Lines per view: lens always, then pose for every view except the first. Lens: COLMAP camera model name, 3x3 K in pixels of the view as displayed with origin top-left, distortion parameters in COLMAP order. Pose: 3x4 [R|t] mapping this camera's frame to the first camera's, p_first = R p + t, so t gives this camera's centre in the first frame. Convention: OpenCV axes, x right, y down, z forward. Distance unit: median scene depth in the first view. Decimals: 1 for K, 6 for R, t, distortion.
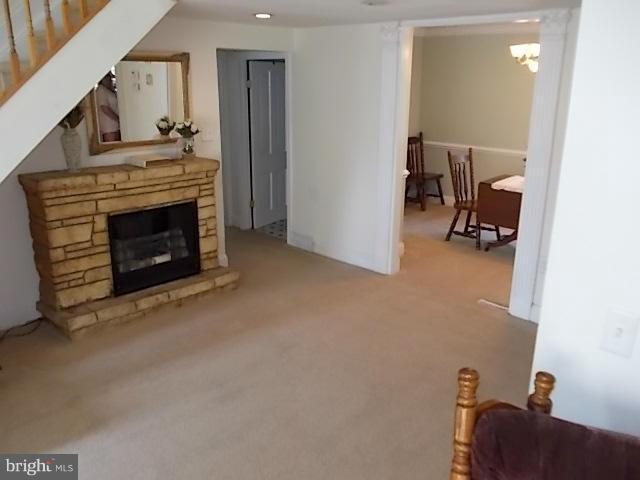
lens RADIAL K [[546.0, 0, 318.4], [0, 546.0, 243.1], [0, 0, 1]] dist [-0.016076, -0.010214]
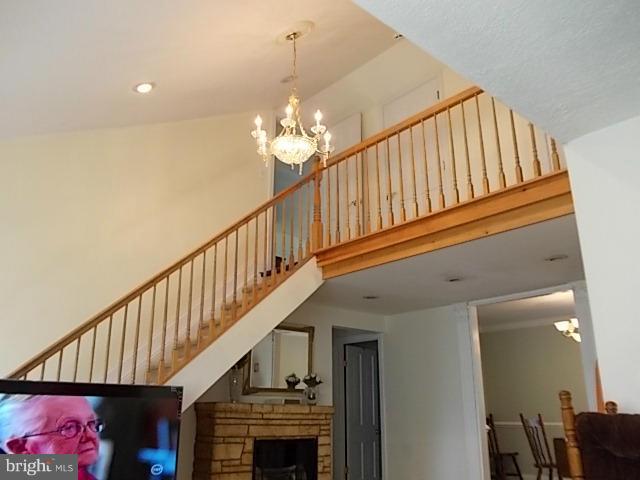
lens RADIAL K [[546.0, 0, 318.4], [0, 546.0, 243.1], [0, 0, 1]] dist [-0.016076, -0.010214]
pose [[0.996318, -0.032829, -0.079198, -0.112417], [-0.017475, 0.826620, -0.562489, 0.249955], [0.083933, 0.561802, 0.823003, -0.248429]]
